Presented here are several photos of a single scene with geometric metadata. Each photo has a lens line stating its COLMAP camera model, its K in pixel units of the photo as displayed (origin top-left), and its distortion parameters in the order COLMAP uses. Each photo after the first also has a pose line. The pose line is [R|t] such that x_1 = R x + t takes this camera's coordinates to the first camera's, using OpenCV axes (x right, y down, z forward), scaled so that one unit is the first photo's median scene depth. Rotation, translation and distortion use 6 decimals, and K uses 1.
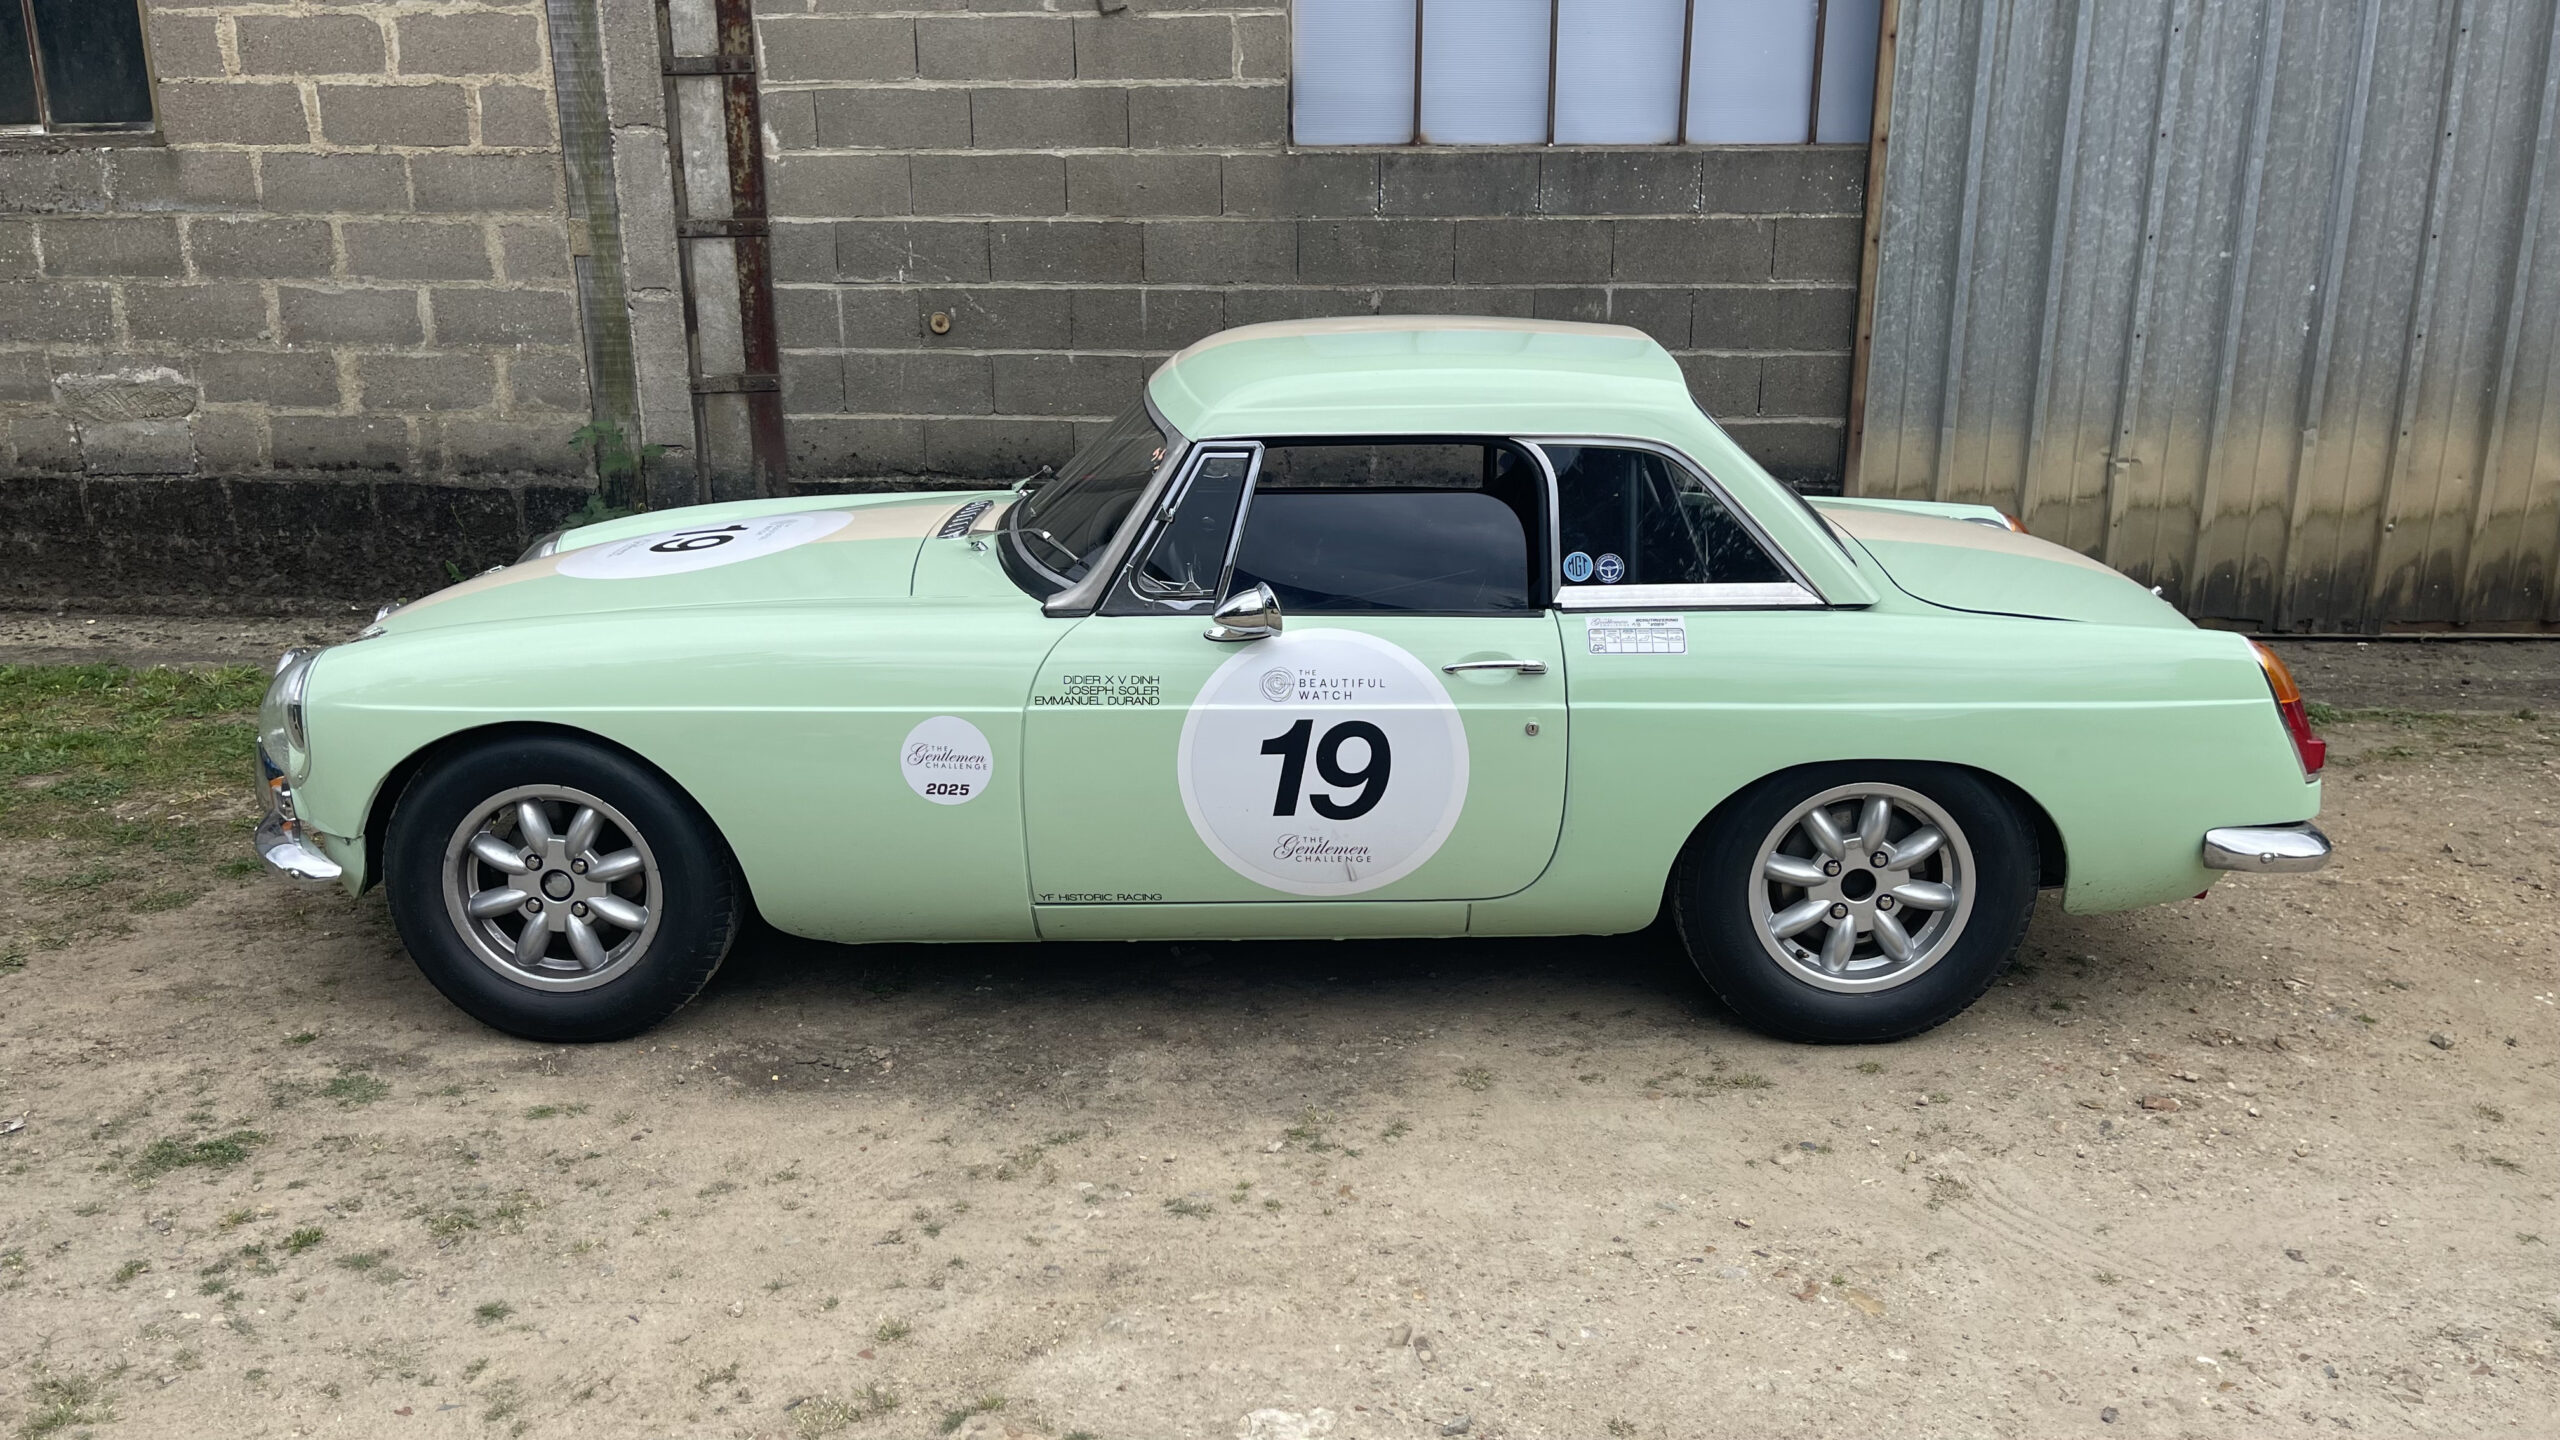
lens RADIAL K [[1916.8, 0, 1275.5], [0, 1916.8, 720.2], [0, 0, 1]] dist [0.047836, -0.053379]
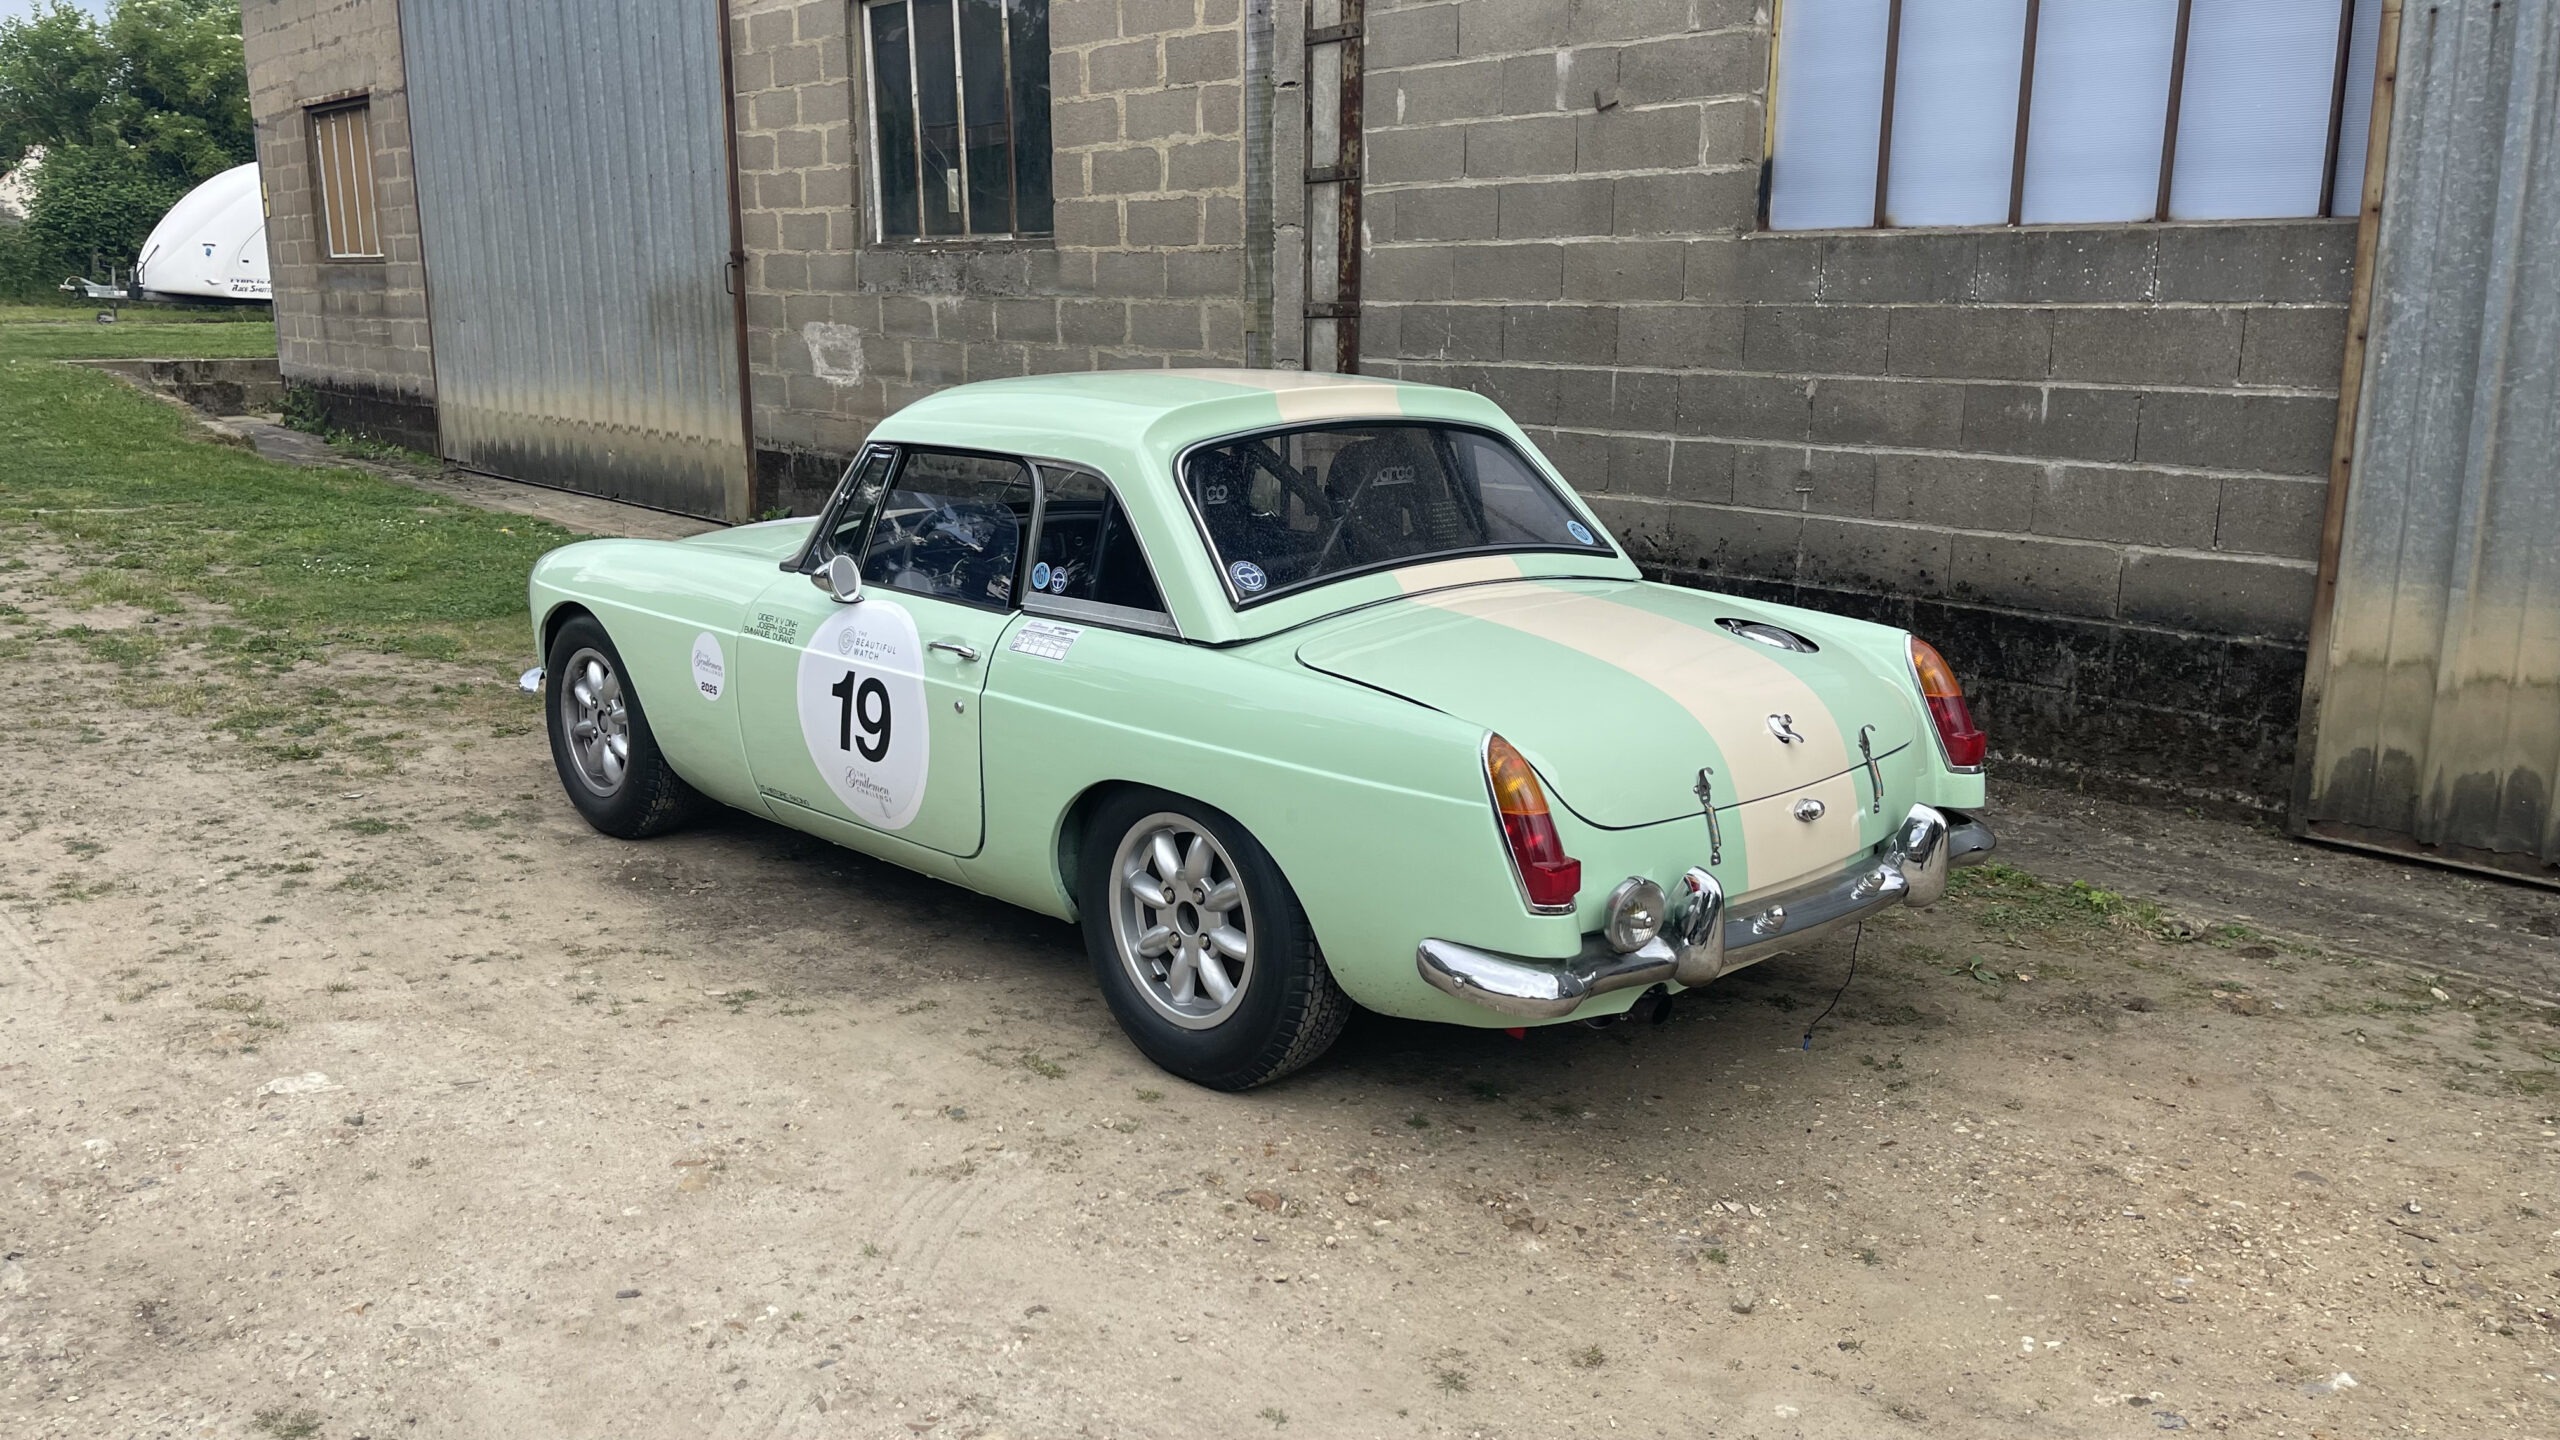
lens RADIAL K [[1916.8, 0, 1278.1], [0, 1916.8, 724.8], [0, 0, 1]] dist [0.047836, -0.053379]
pose [[0.713826, 0.159551, -0.681907, 0.642016], [-0.200303, 0.979540, 0.019511, -0.027761], [0.671068, 0.122660, 0.731179, 0.180717]]
